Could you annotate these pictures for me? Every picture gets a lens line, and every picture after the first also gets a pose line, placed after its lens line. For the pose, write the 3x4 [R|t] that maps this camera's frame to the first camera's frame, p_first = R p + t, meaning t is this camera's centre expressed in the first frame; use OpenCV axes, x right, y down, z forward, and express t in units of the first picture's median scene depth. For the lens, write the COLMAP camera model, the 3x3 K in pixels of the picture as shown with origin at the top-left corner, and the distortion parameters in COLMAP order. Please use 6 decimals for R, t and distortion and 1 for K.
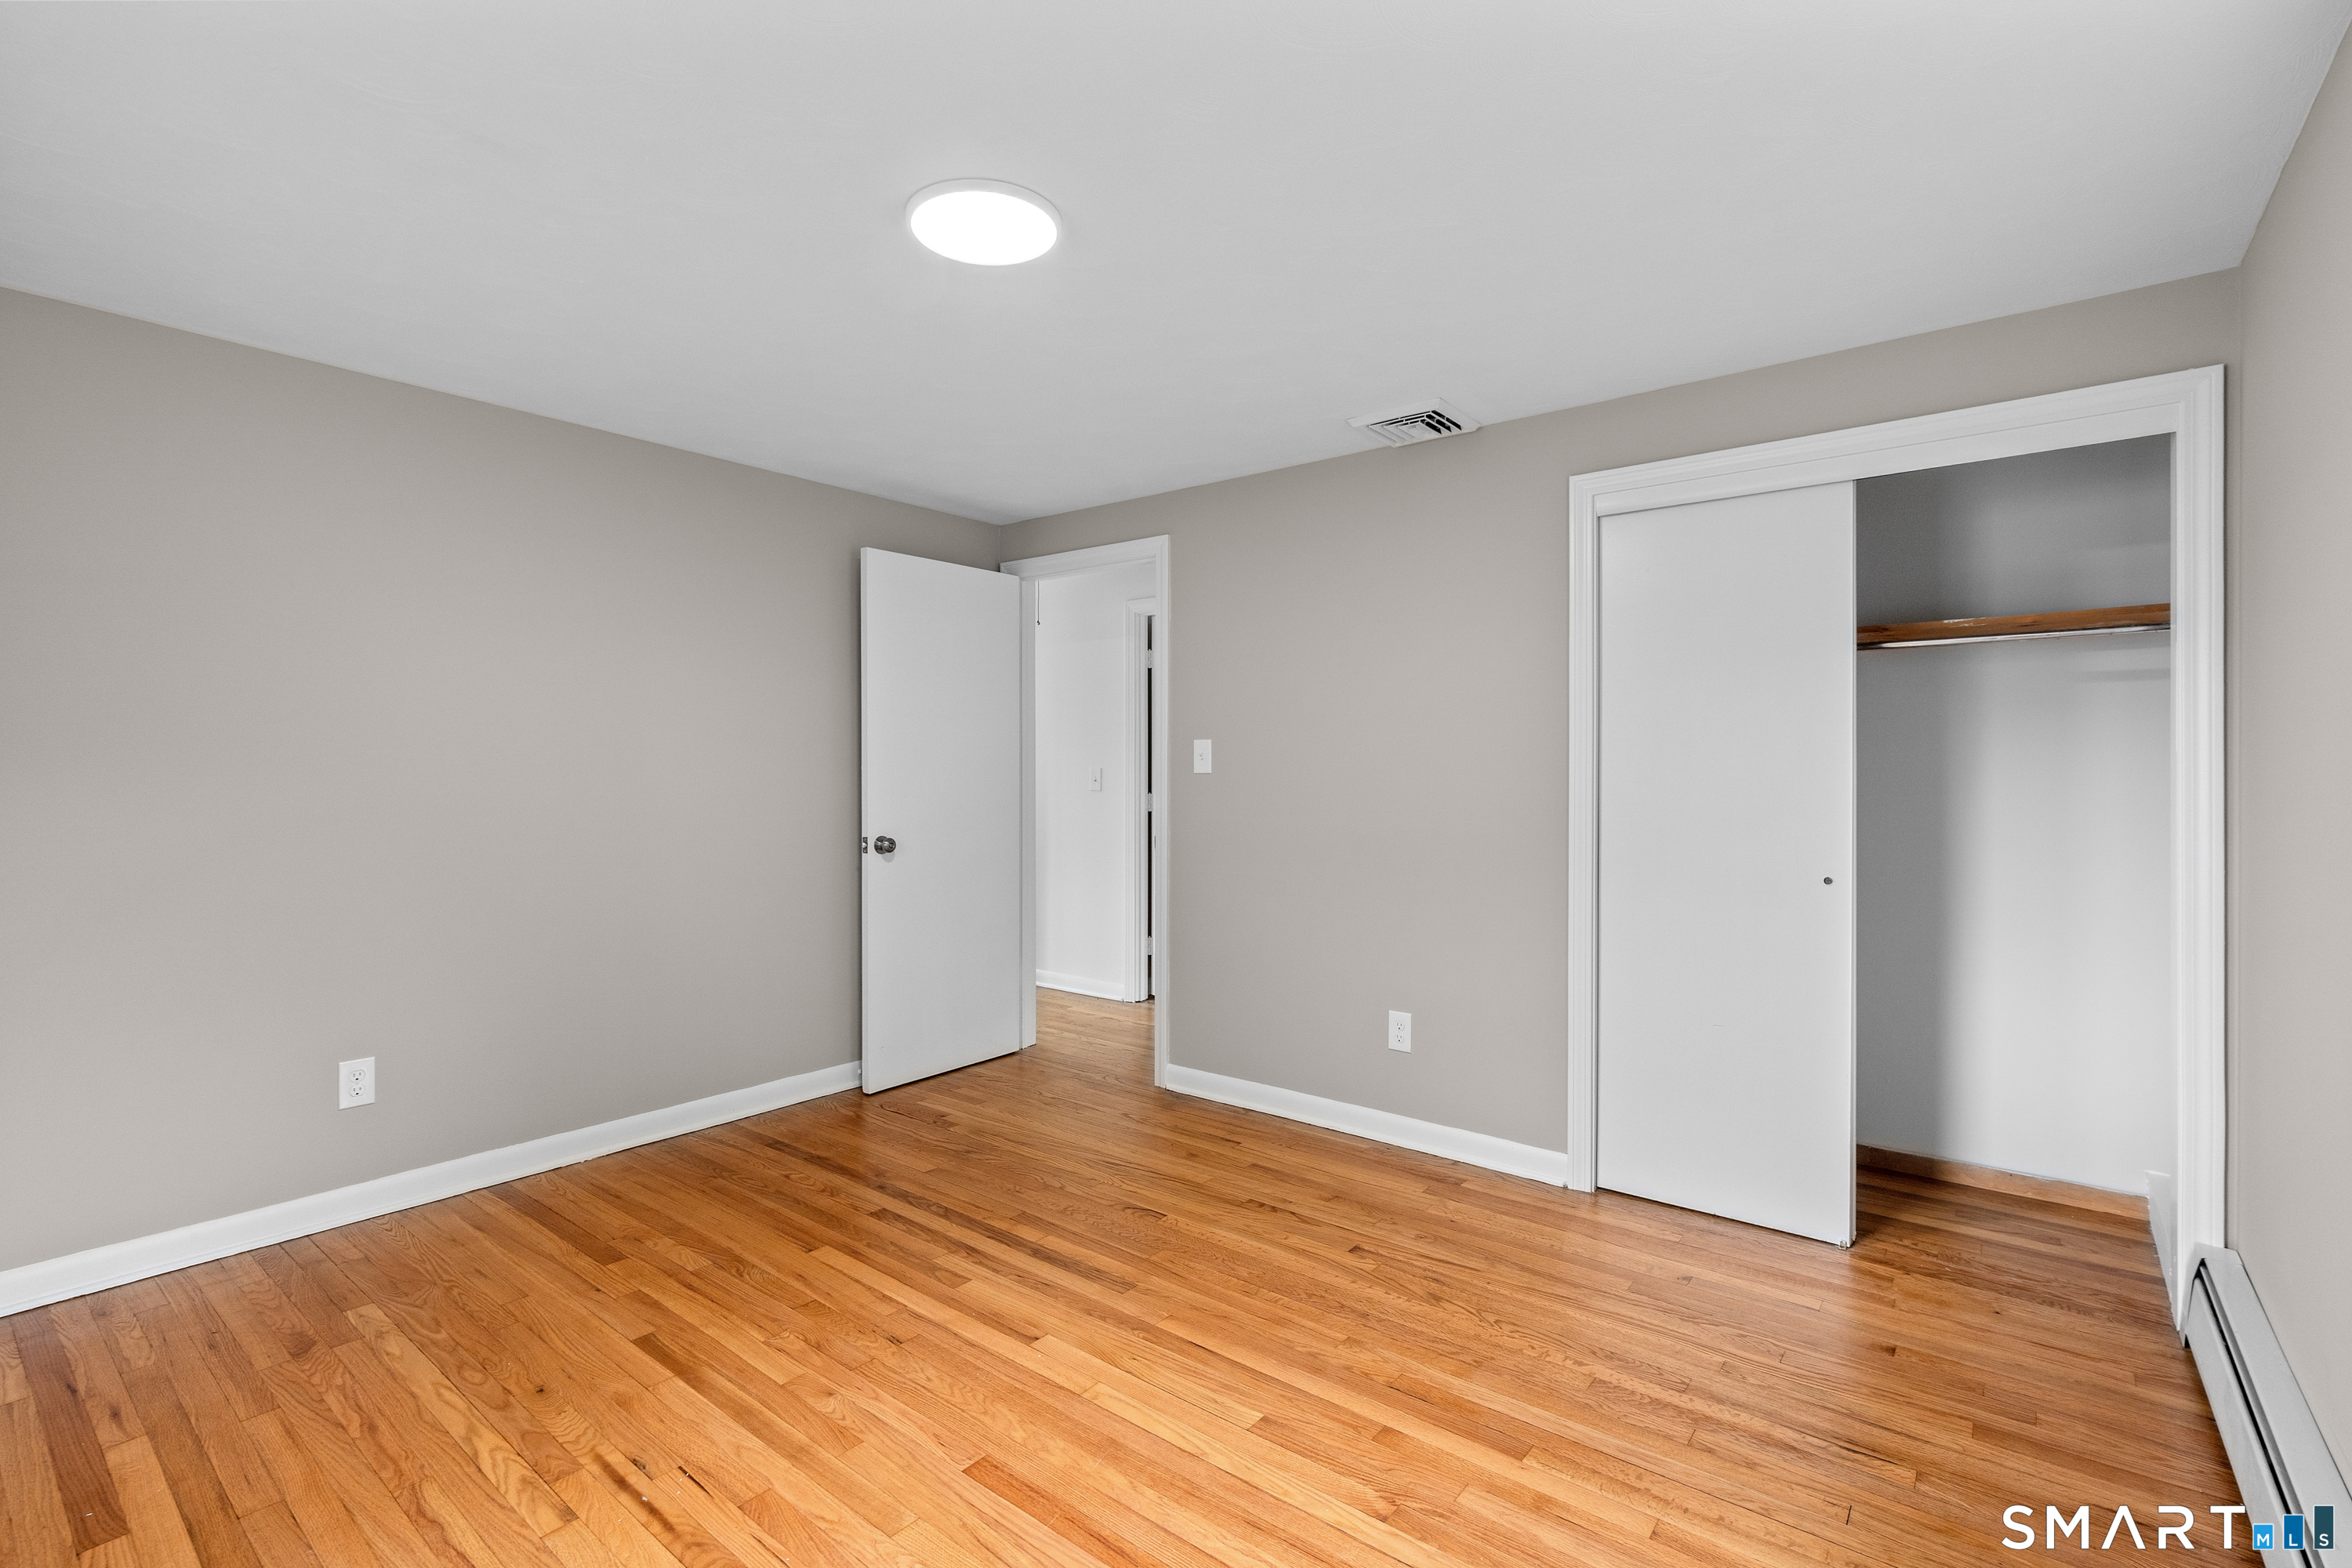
lens RADIAL K [[1057.2, 0, 1174.1], [0, 1057.2, 776.5], [0, 0, 1]] dist [-0.008948, 0.000914]
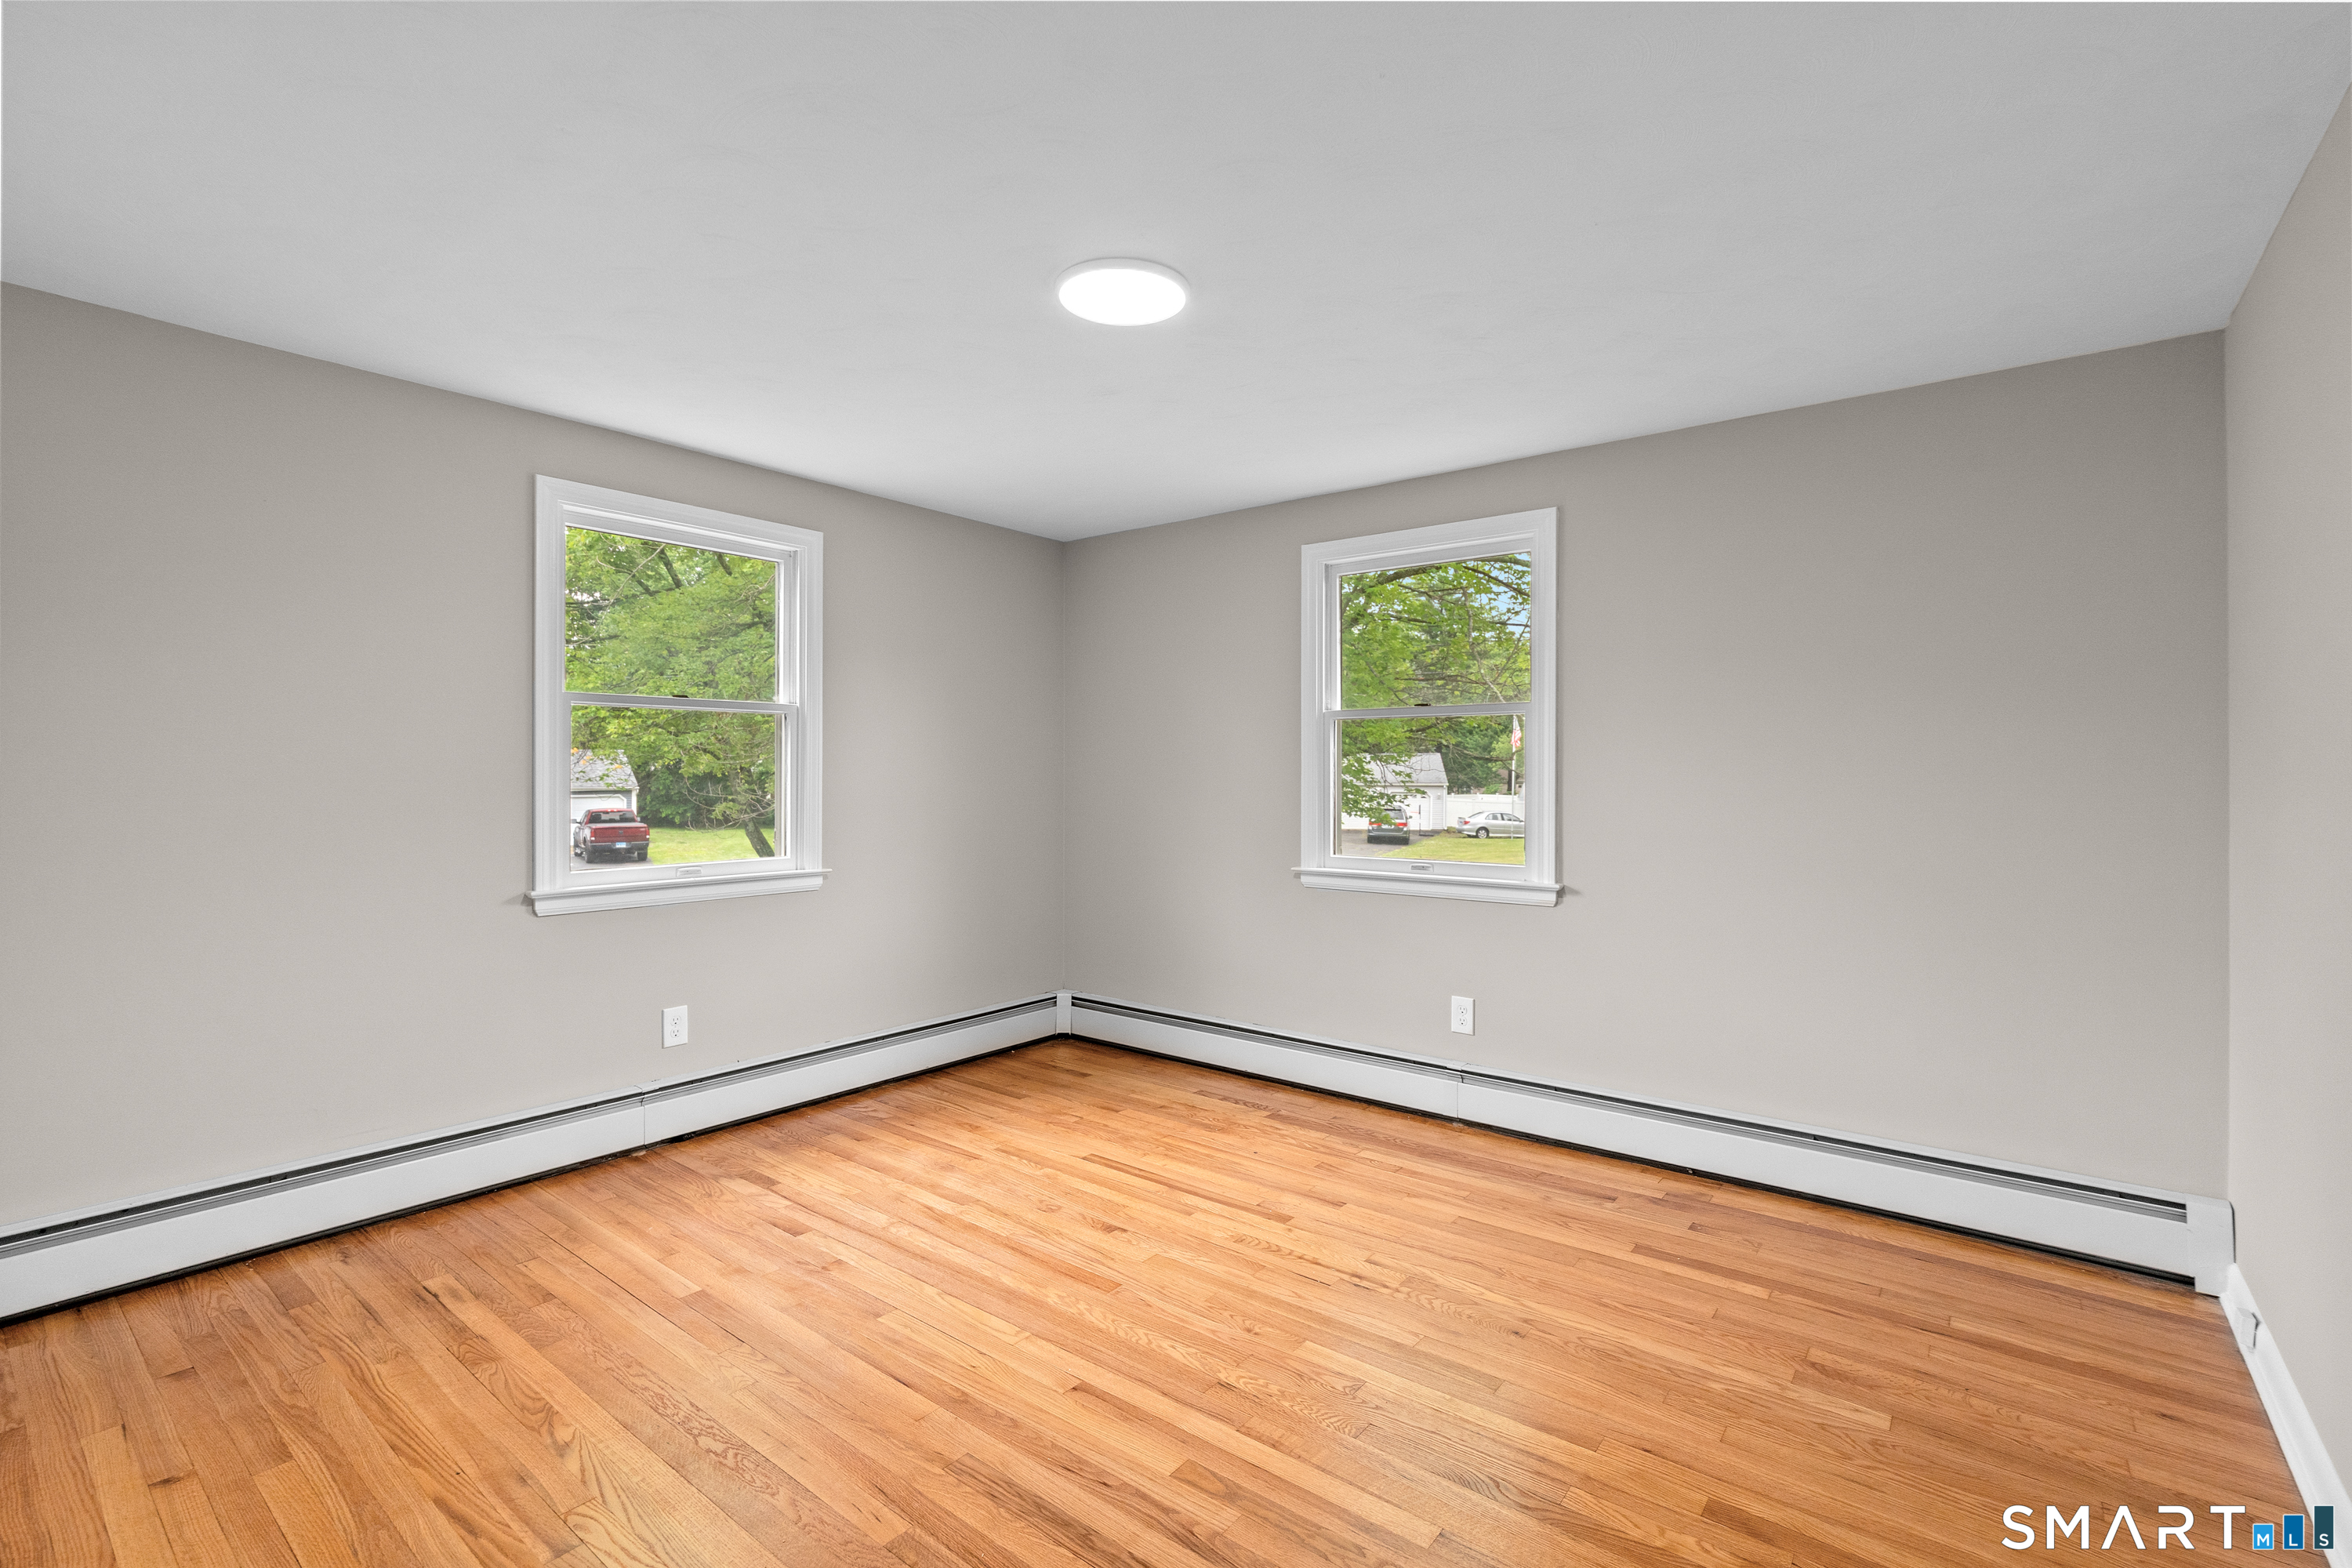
lens RADIAL K [[1057.2, 0, 1174.1], [0, 1057.2, 771.7], [0, 0, 1]] dist [-0.008948, 0.000914]
pose [[-0.999956, -0.008440, -0.003987, -0.230287], [-0.008468, 0.999940, 0.006956, -0.014876], [0.003928, 0.006989, -0.999968, 2.110582]]
